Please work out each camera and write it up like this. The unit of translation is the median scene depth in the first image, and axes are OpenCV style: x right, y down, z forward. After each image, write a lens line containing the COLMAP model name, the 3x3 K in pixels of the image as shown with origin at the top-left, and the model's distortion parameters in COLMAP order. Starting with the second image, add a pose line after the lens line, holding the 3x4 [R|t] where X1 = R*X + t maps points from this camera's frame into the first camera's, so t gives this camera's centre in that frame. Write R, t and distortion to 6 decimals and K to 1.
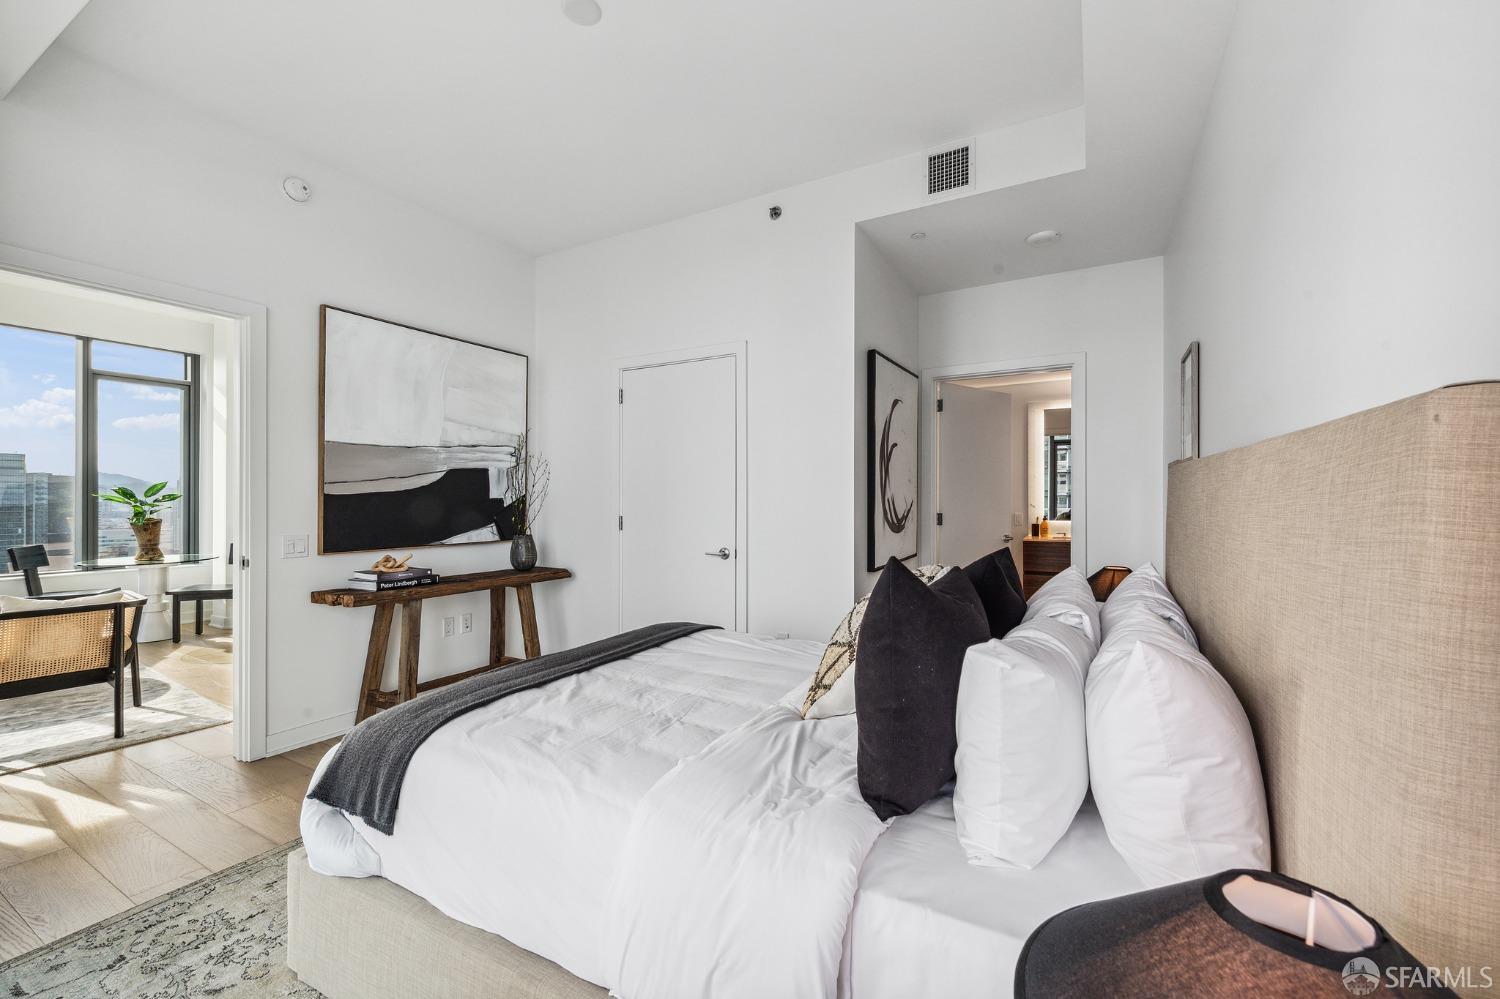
lens RADIAL K [[624.8, 0, 744.6], [0, 624.8, 497.3], [0, 0, 1]] dist [0.010419, -0.000684]
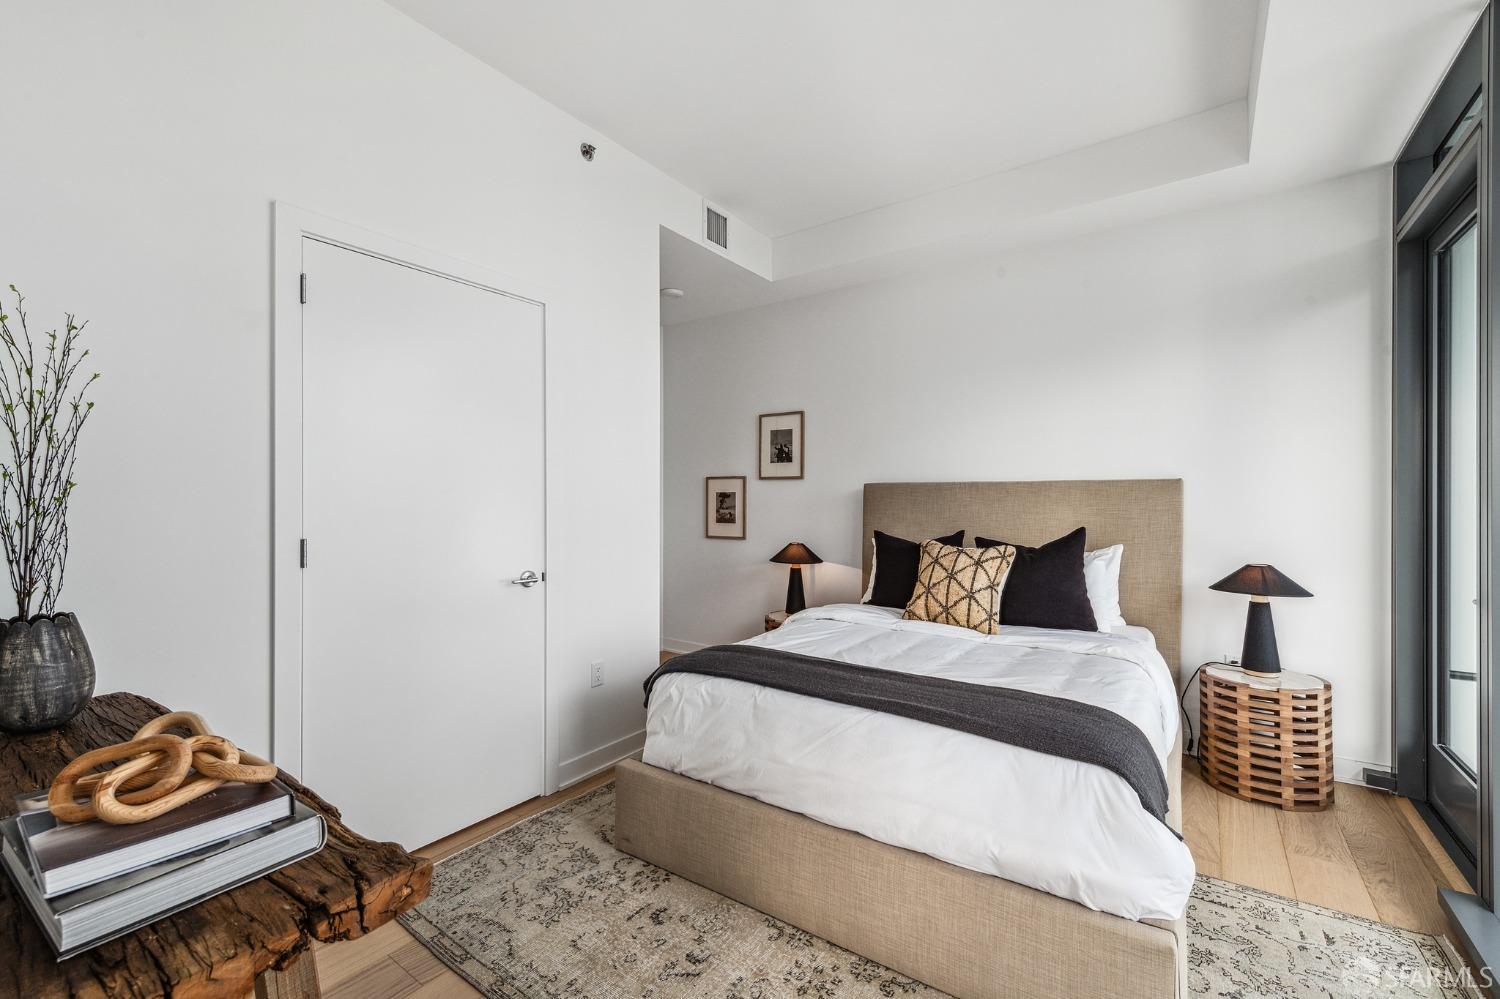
lens RADIAL K [[624.8, 0, 744.6], [0, 624.8, 497.3], [0, 0, 1]] dist [0.010419, -0.000684]
pose [[0.094655, -0.000452, 0.995510, -0.748016], [-0.001347, 0.999999, 0.000582, -0.003229], [-0.995509, -0.001396, 0.094654, 0.717423]]
